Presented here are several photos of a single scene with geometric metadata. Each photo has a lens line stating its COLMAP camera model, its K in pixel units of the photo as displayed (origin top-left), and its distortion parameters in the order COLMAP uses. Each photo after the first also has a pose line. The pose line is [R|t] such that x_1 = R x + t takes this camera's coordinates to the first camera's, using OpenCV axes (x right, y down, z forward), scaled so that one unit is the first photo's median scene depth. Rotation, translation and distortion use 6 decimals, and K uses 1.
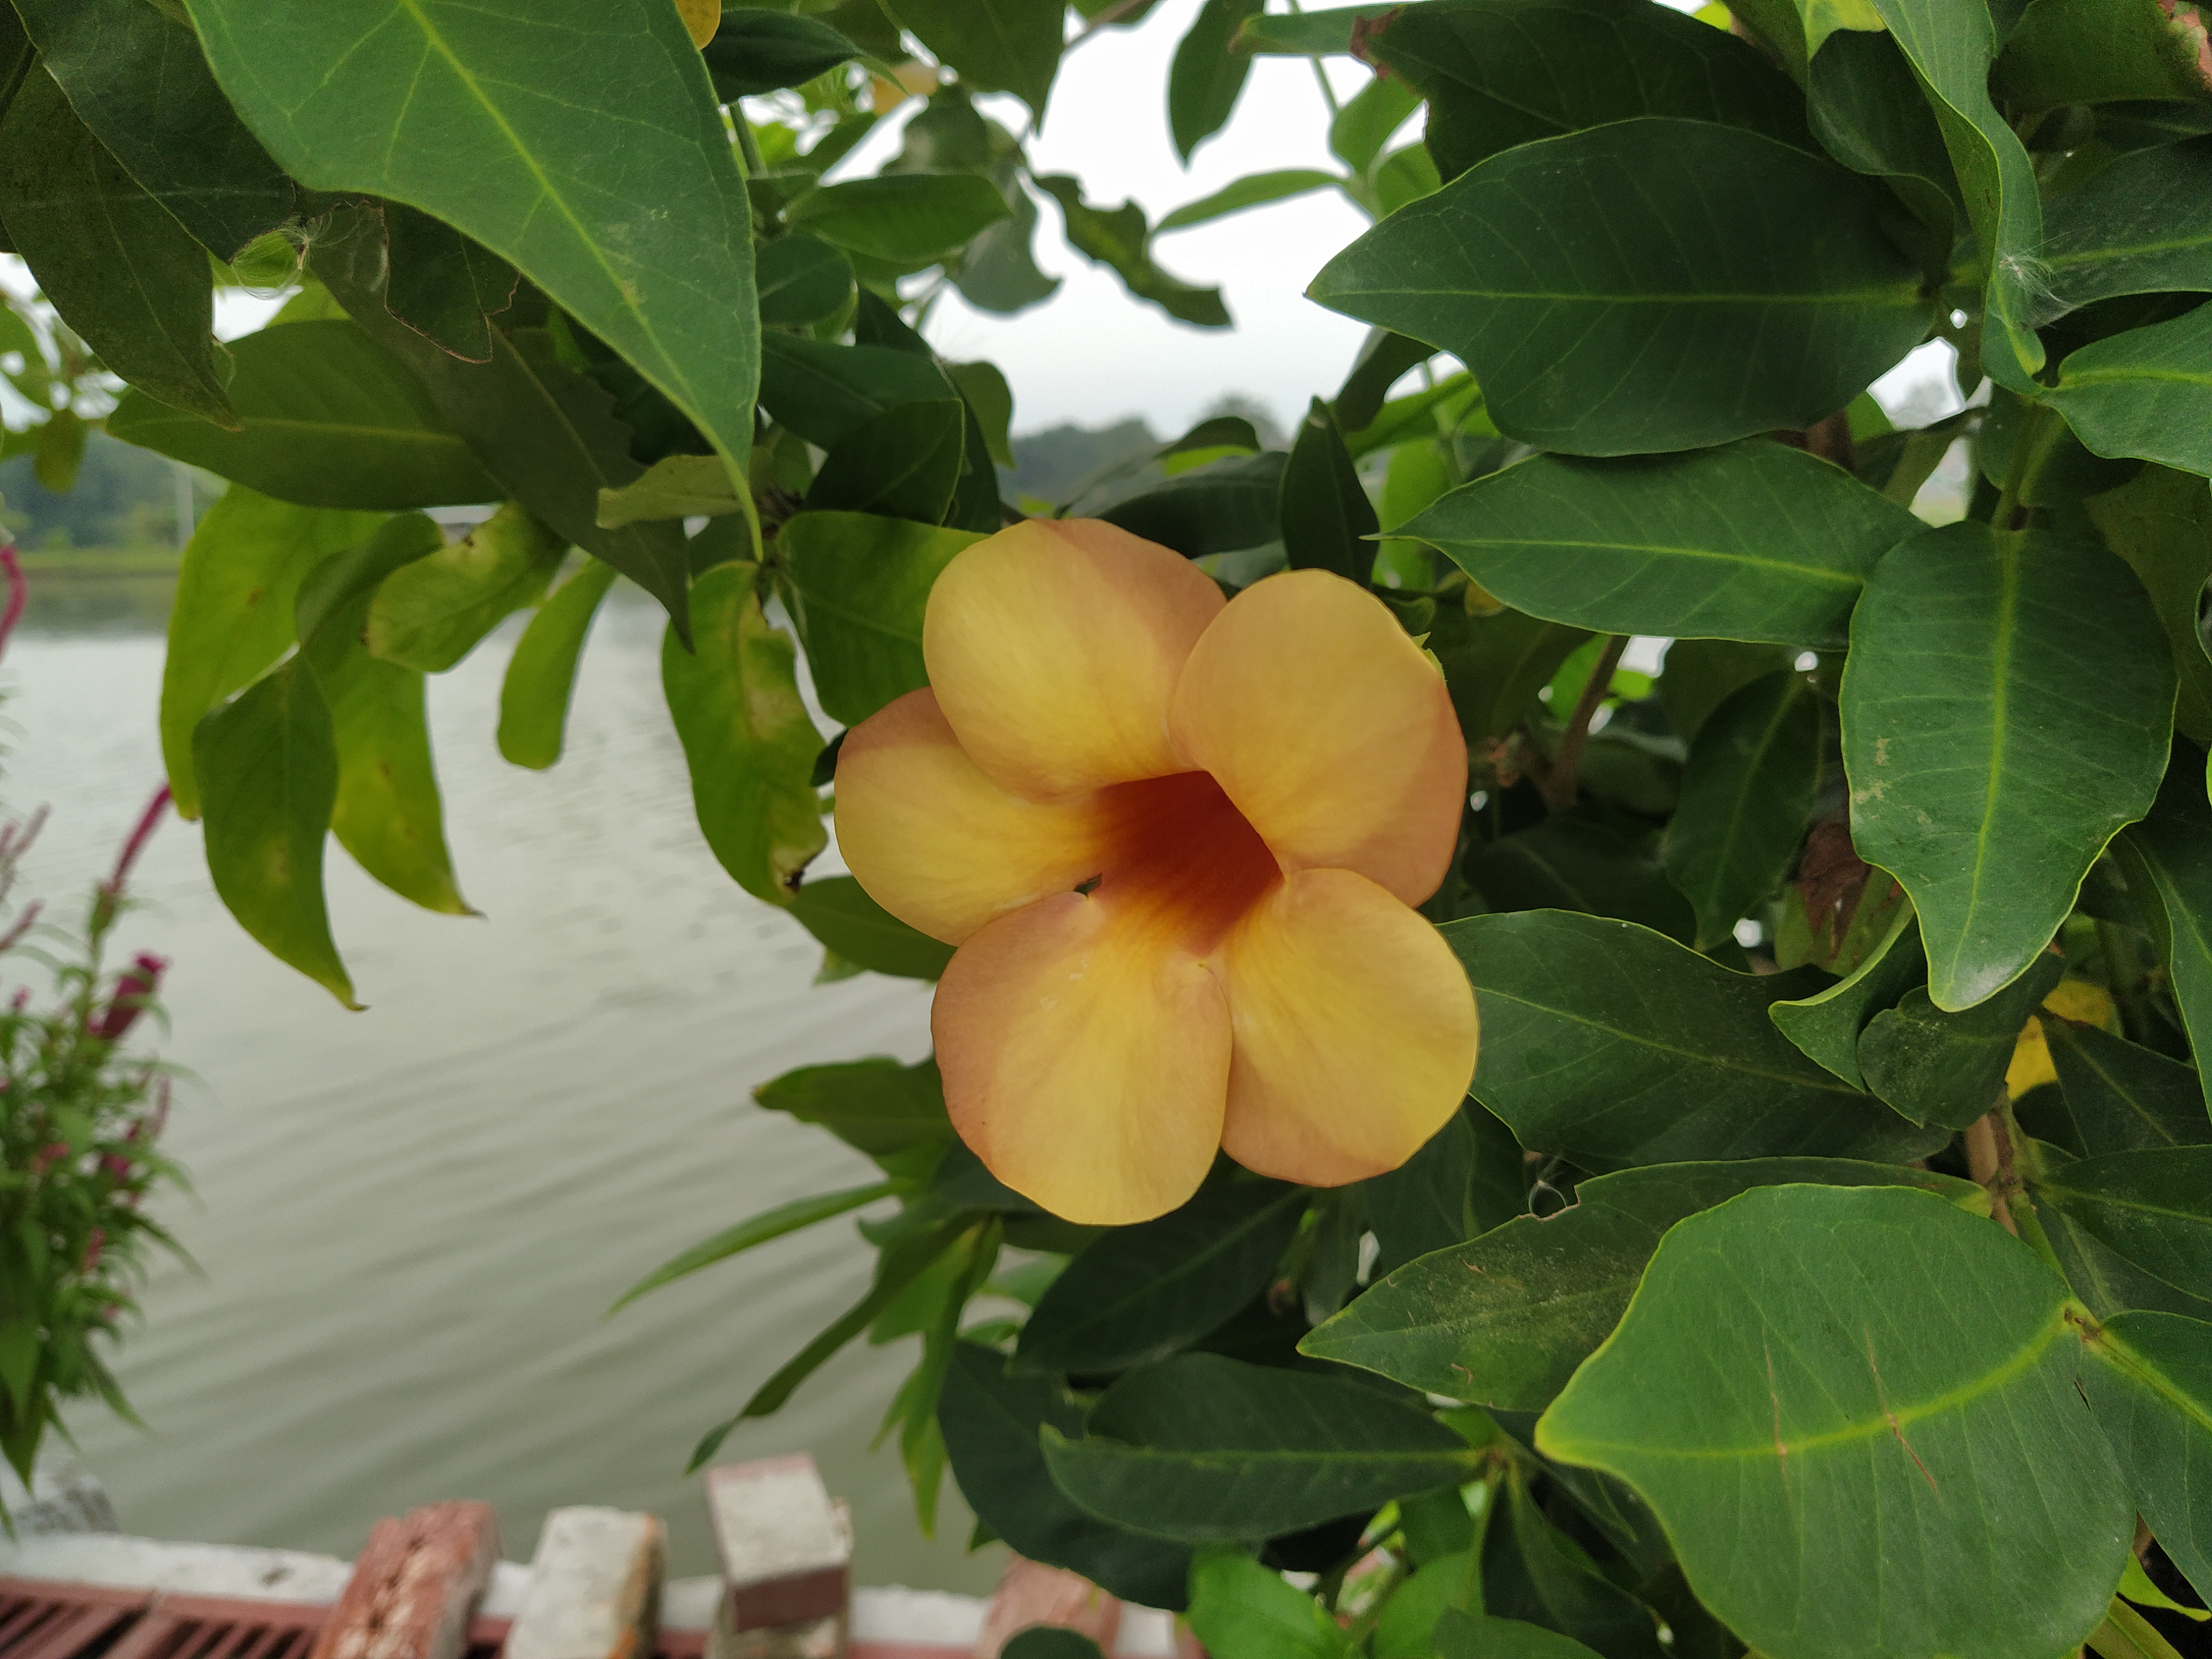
lens RADIAL K [[1747.5, 0, 1106.0], [0, 1747.5, 829.5], [0, 0, 1]] dist [0.342055, -0.386149]
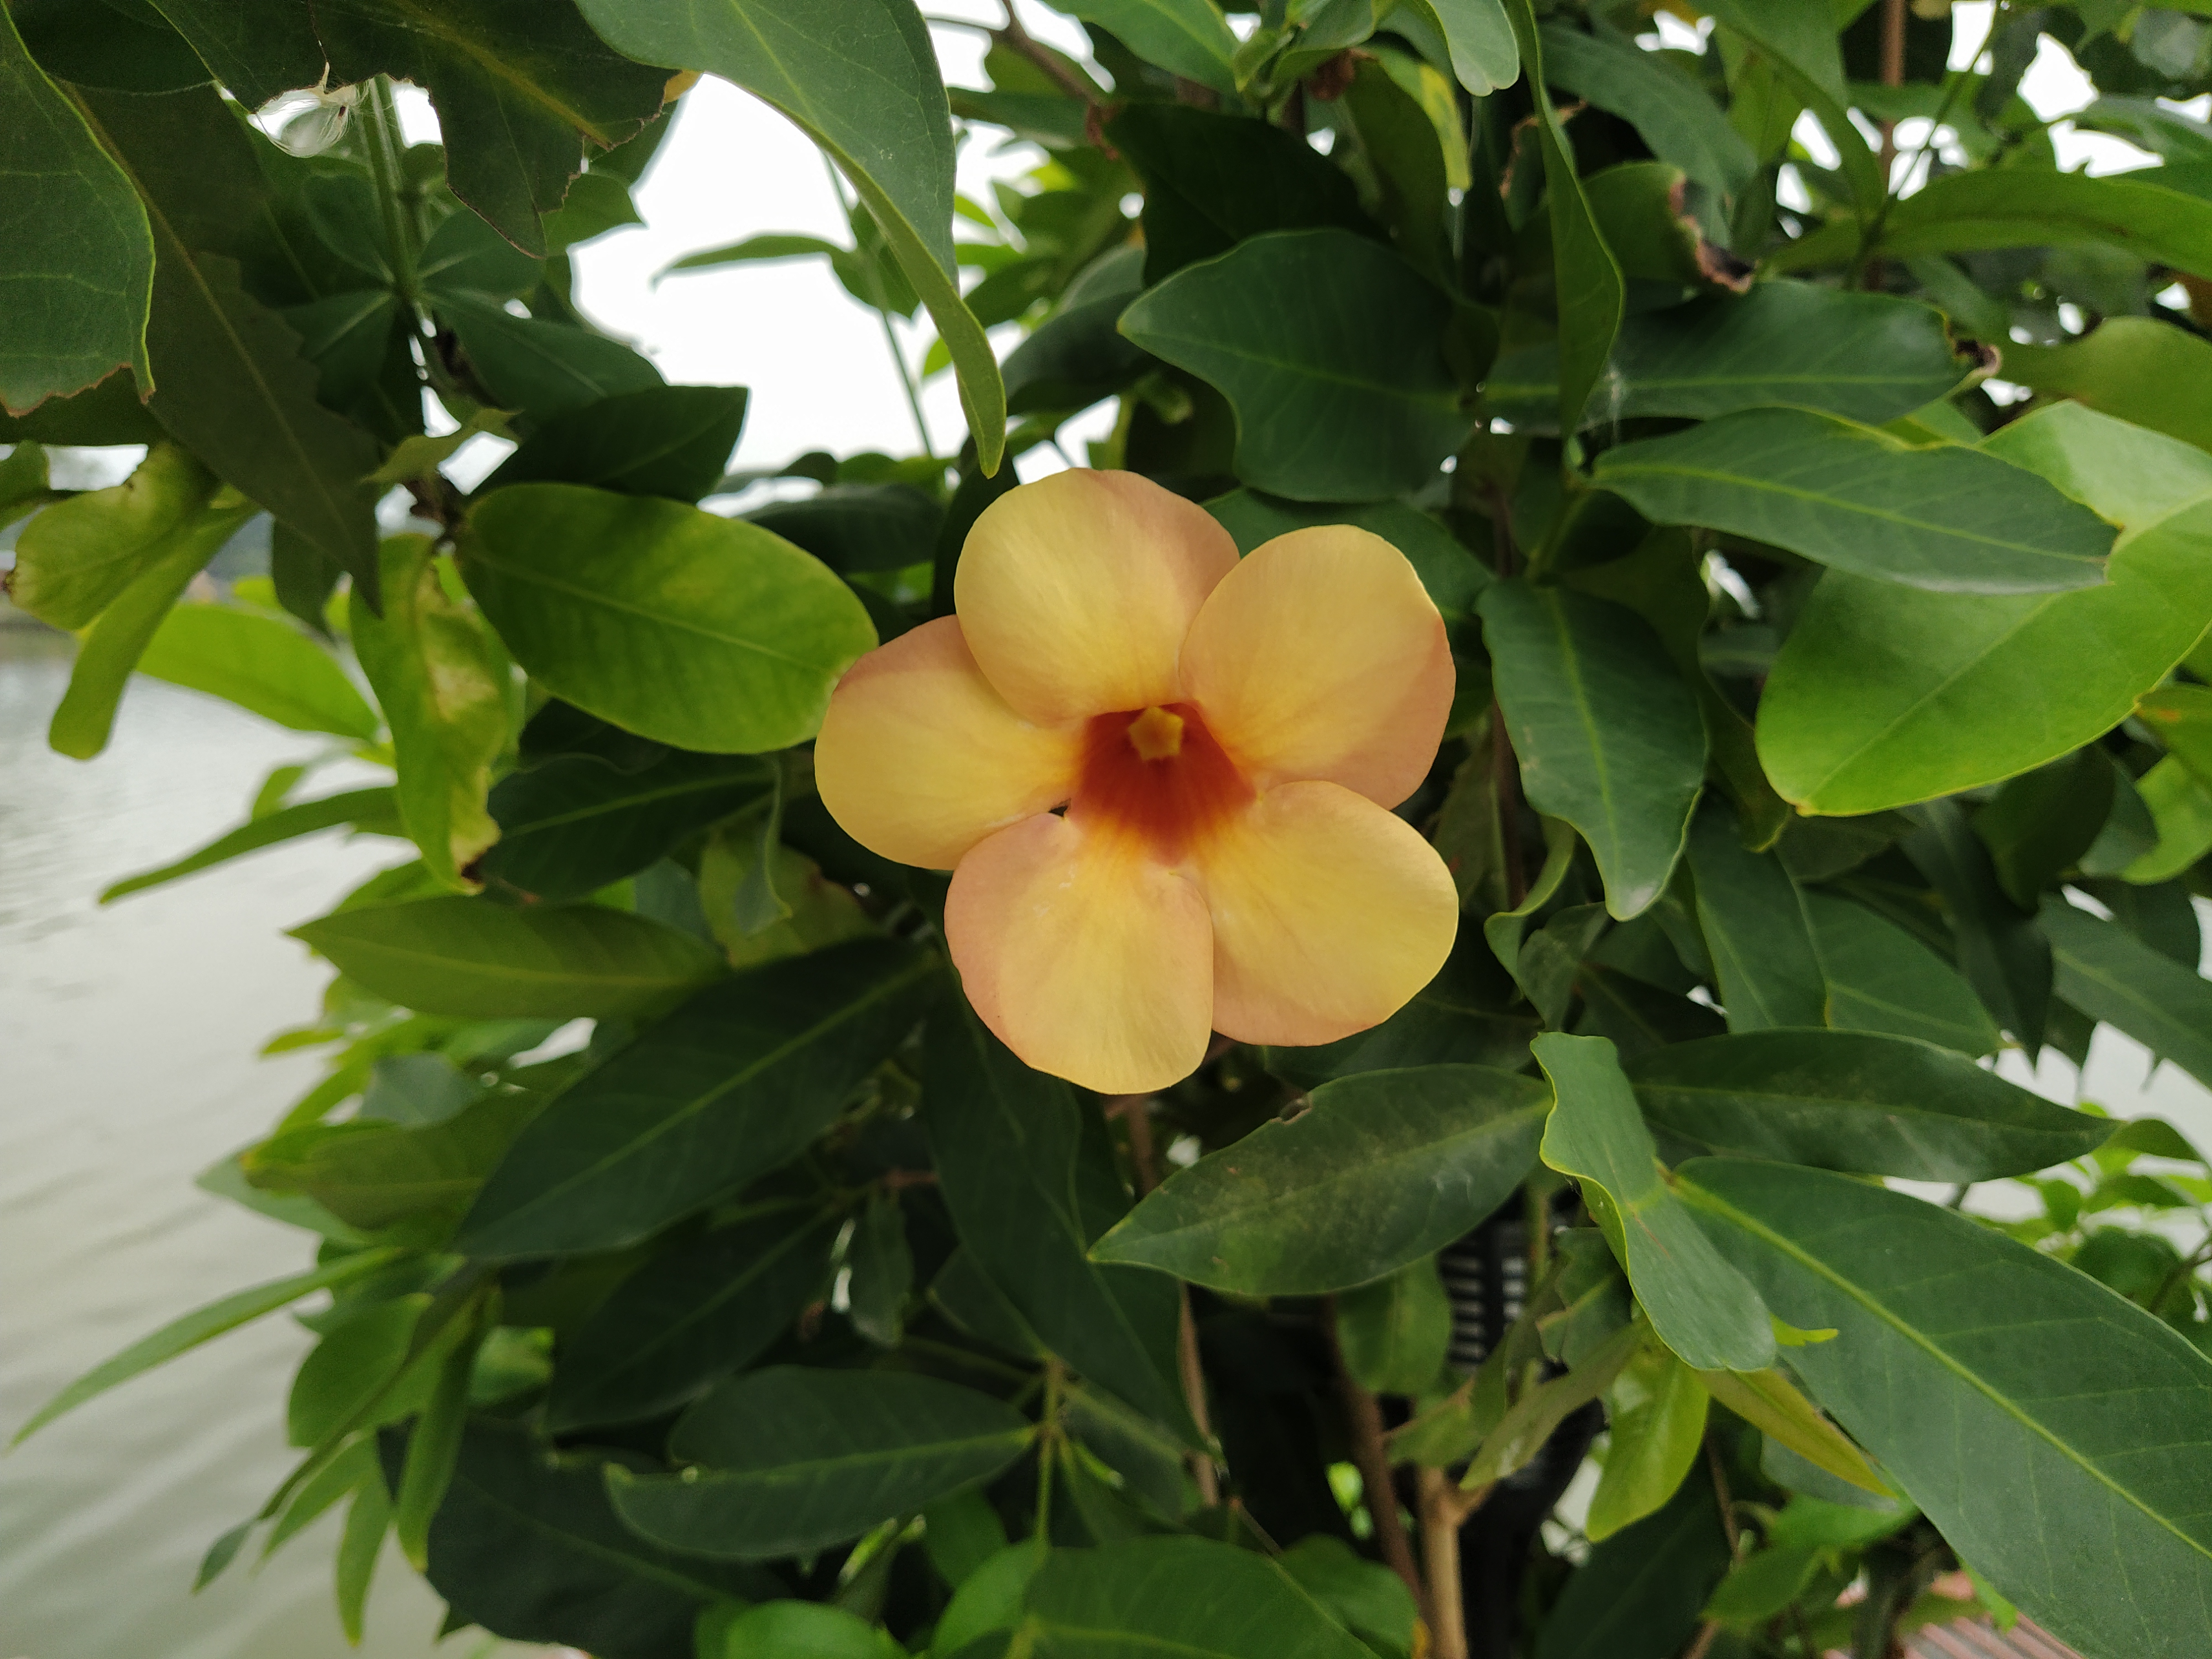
lens RADIAL K [[1794.8, 0, 1044.8], [0, 1794.8, 831.4], [0, 0, 1]] dist [0.248106, -0.006252]
pose [[0.910405, 0.015428, 0.413430, -0.498888], [0.011196, 0.998020, -0.061899, 0.119254], [-0.413566, 0.060982, 0.908430, -0.037071]]
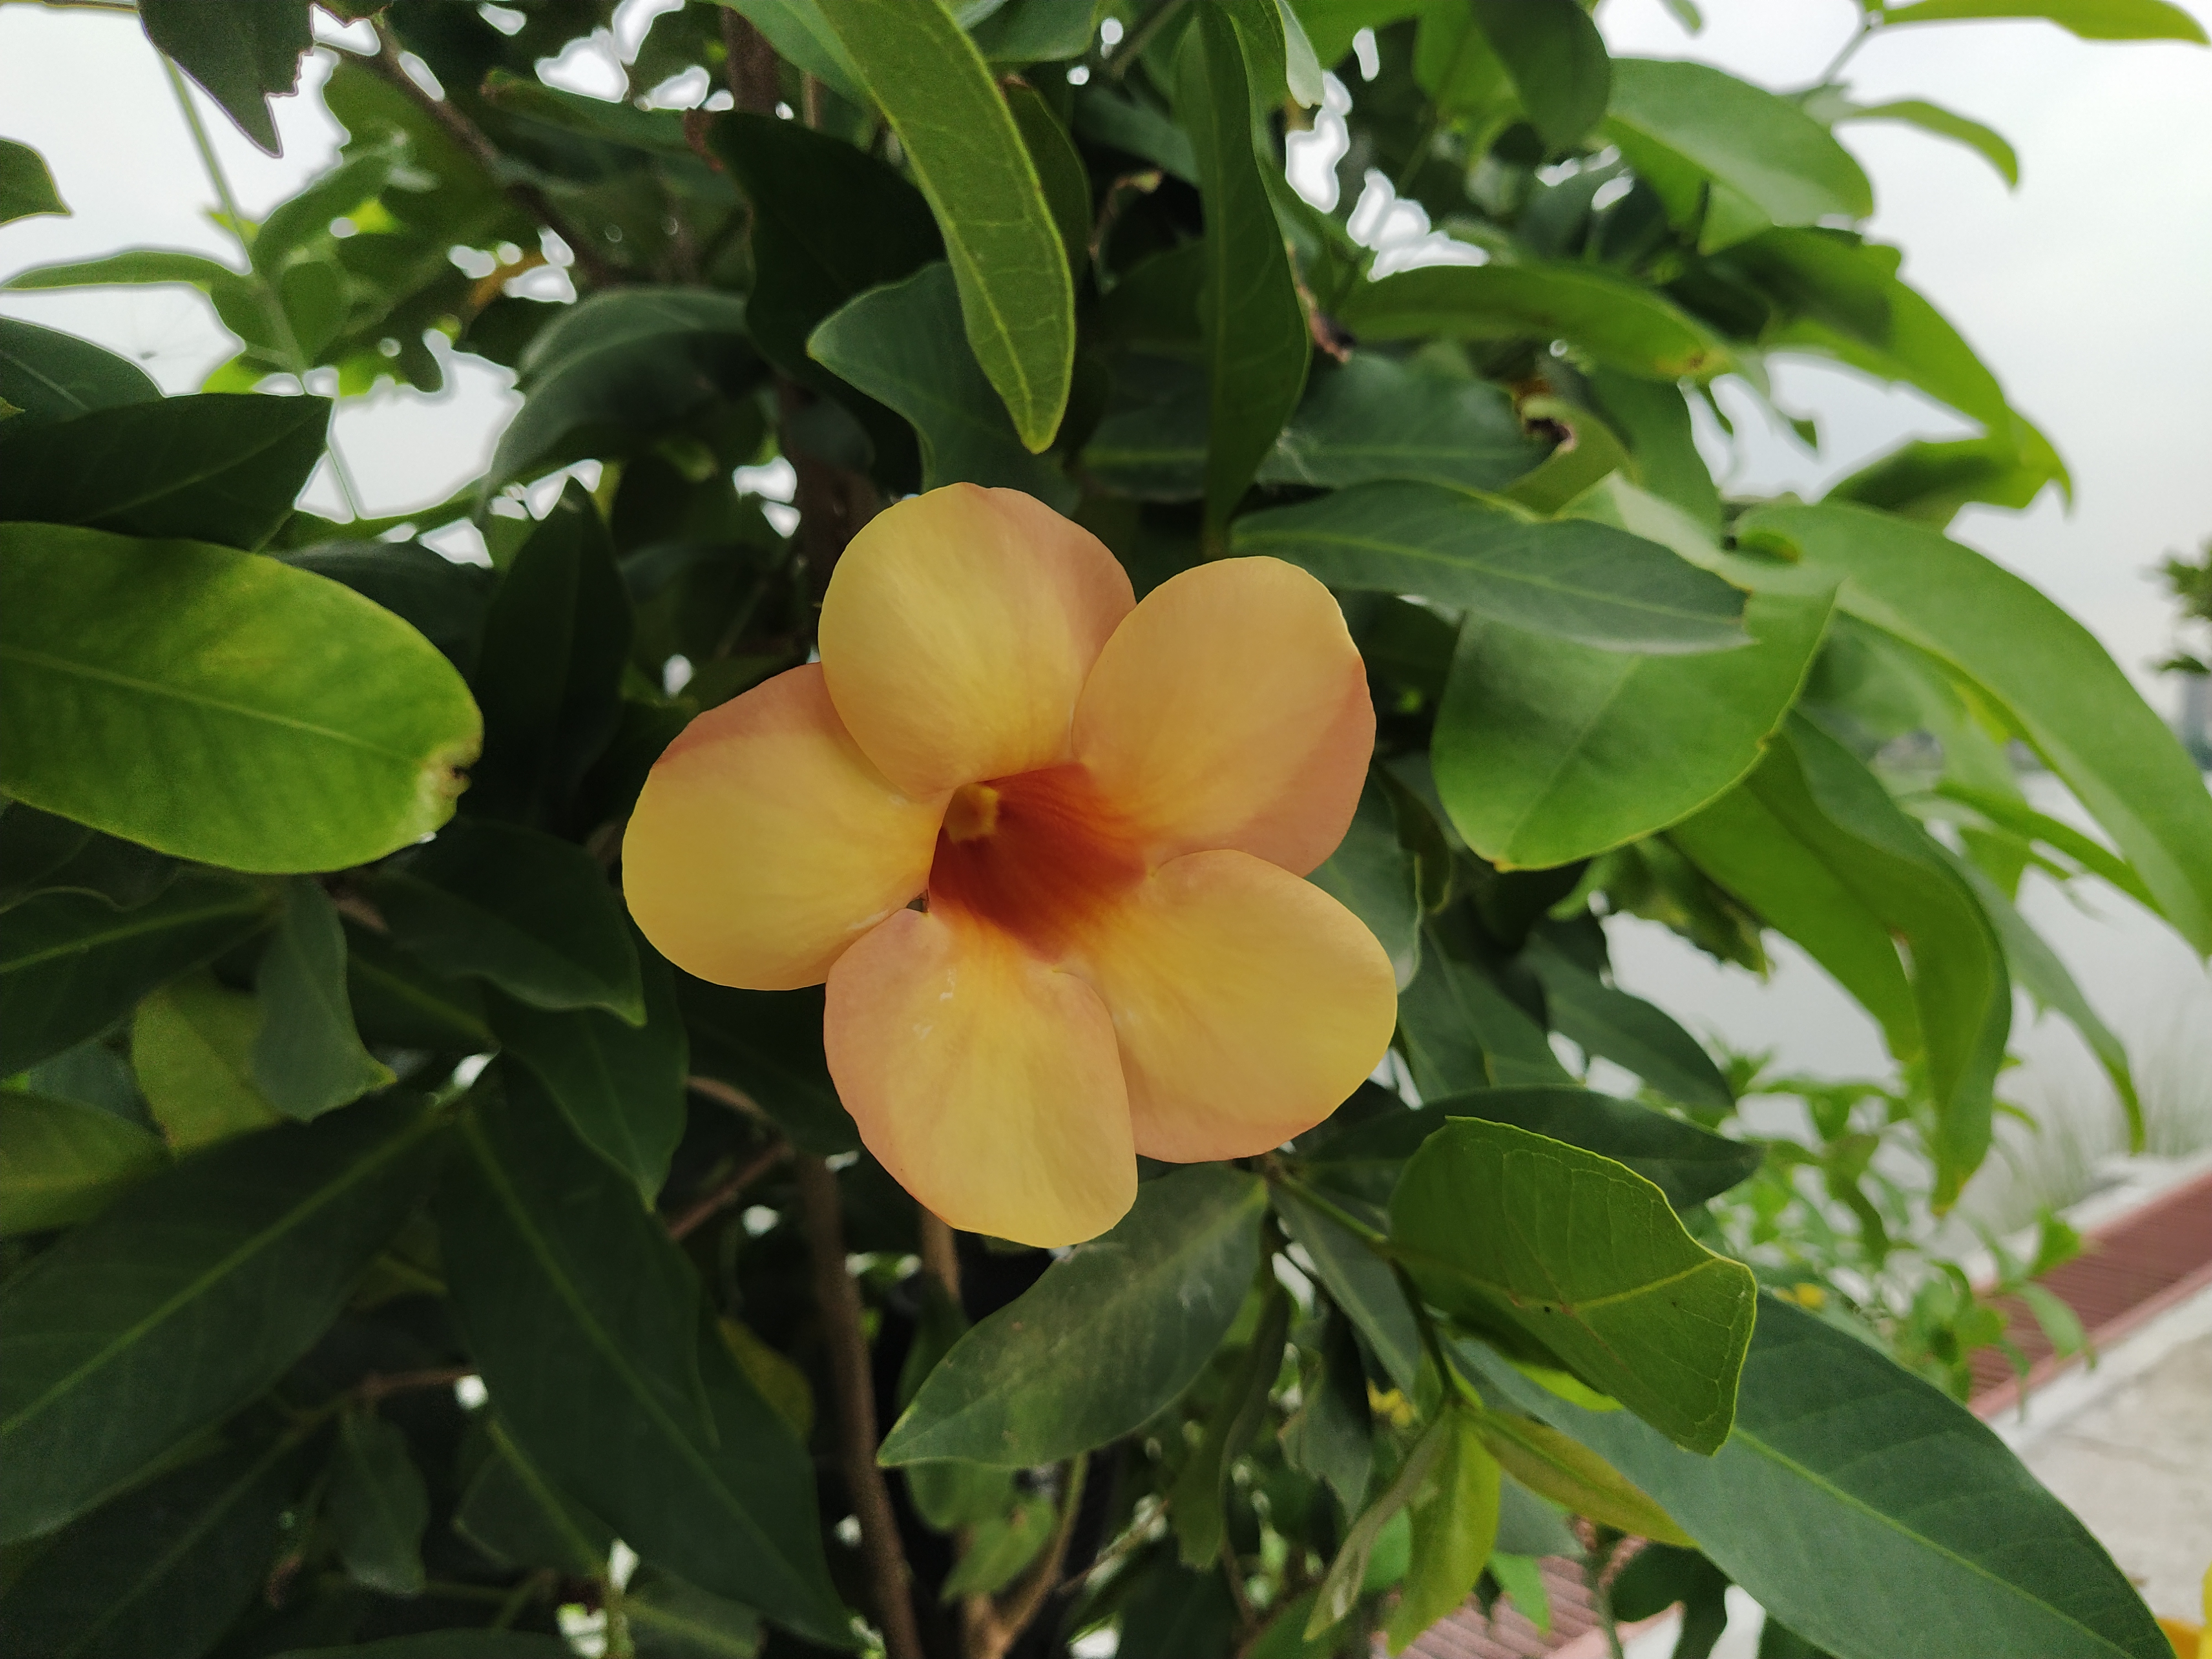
lens RADIAL K [[1856.4, 0, 1103.7], [0, 1856.4, 766.3], [0, 0, 1]] dist [0.163530, 0.001416]
pose [[0.687416, 0.020285, 0.725981, -0.656575], [0.105806, 0.986148, -0.127741, 0.097534], [-0.718516, 0.164624, 0.675747, 0.269244]]
